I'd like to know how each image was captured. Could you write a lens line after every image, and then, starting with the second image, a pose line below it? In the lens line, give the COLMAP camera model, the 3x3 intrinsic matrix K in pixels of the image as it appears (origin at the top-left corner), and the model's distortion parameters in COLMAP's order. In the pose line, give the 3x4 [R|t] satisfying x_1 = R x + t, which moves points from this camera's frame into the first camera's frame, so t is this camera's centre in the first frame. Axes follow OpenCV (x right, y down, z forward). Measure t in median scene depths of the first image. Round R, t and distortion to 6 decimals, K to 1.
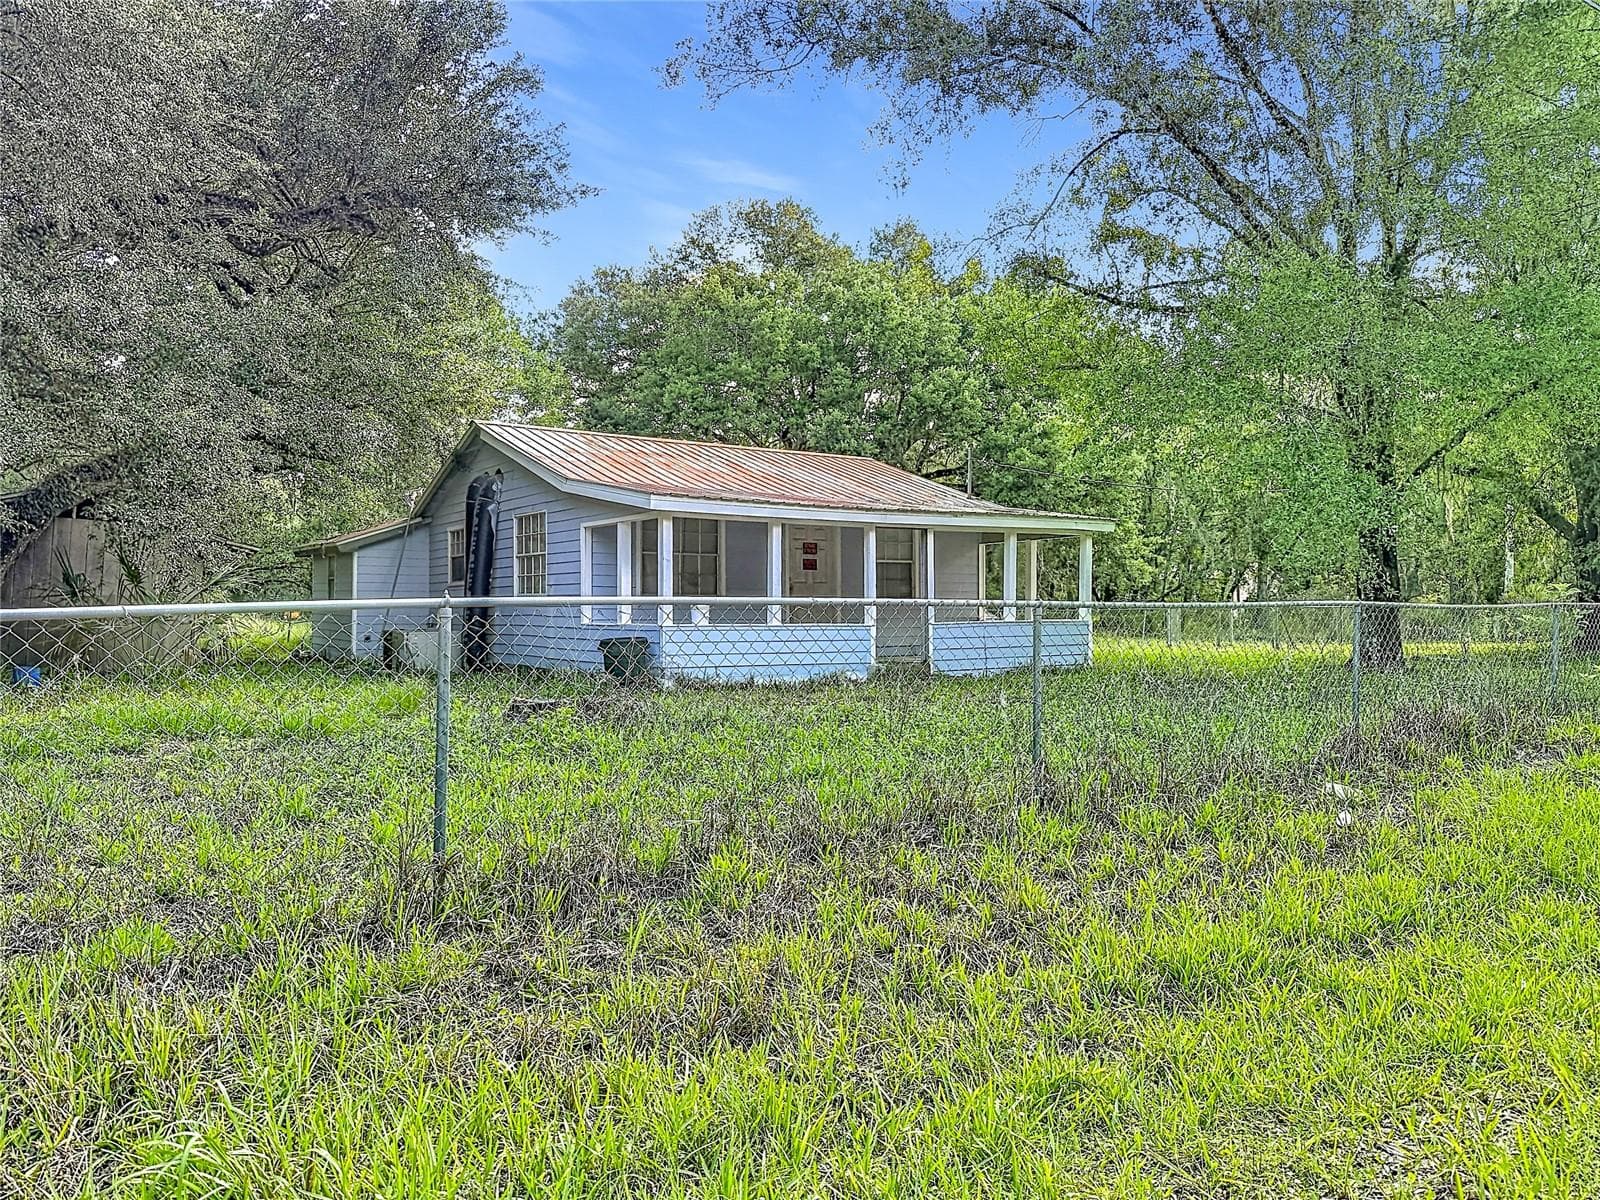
lens RADIAL K [[1141.1, 0, 800.0], [0, 1141.1, 600.0], [0, 0, 1]] dist [0.002378, -0.000643]
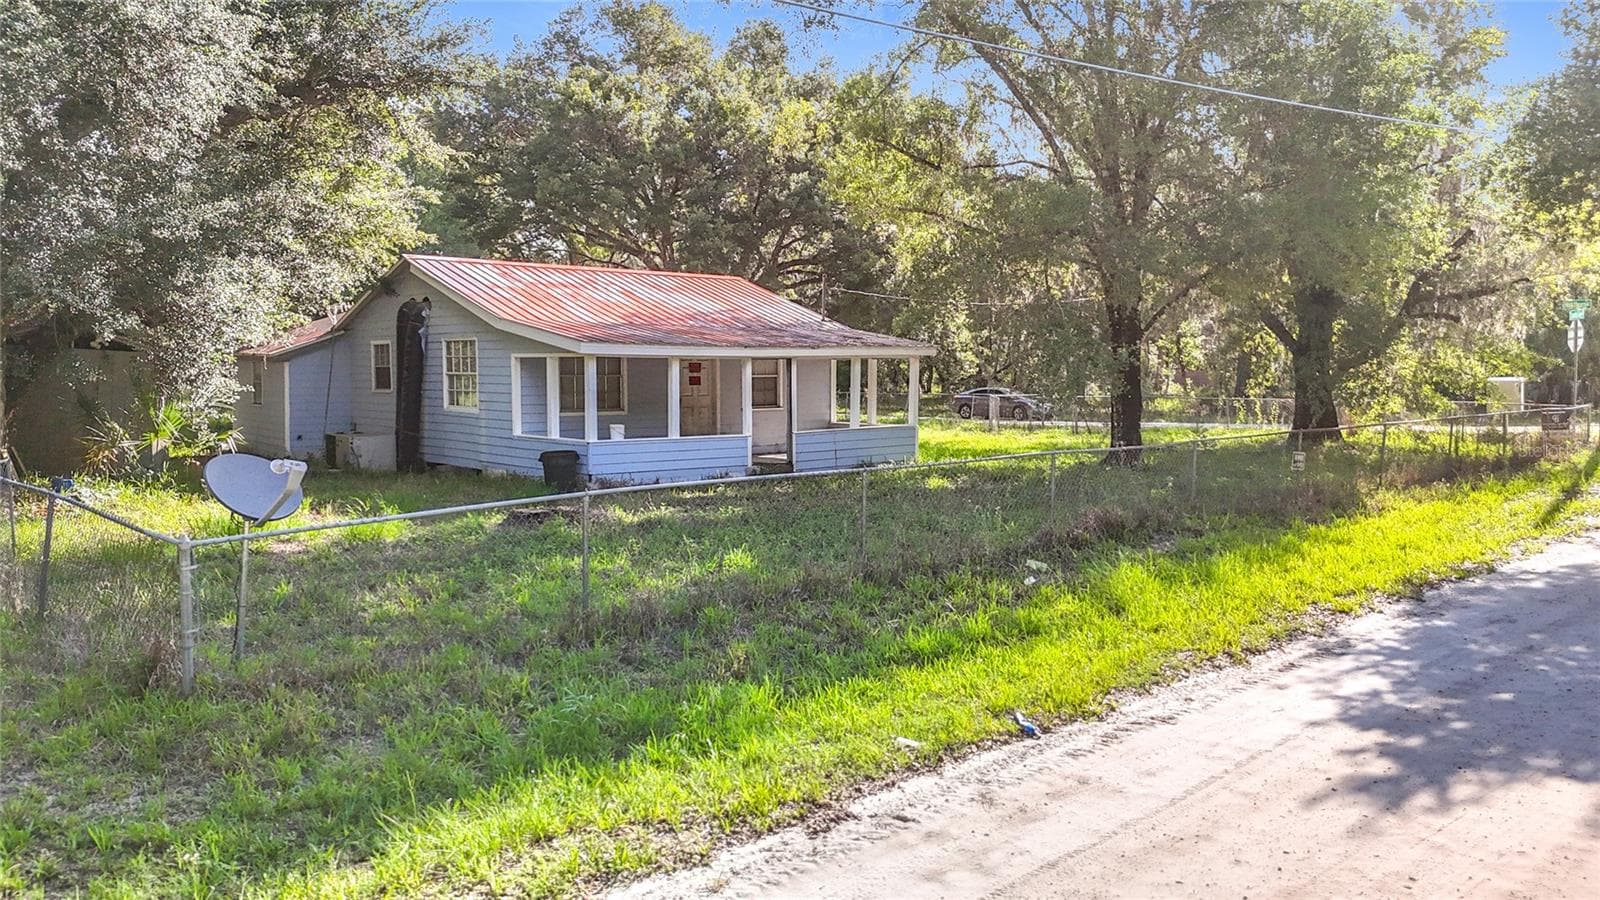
lens RADIAL K [[1390.0, 0, 800.0], [0, 1390.0, 450.0], [0, 0, 1]] dist [0.081509, 0.001008]
pose [[0.990849, -0.013209, 0.134327, -0.089719], [-0.000262, 0.995010, 0.099777, -0.117275], [-0.134974, -0.098899, 0.985901, -0.553201]]
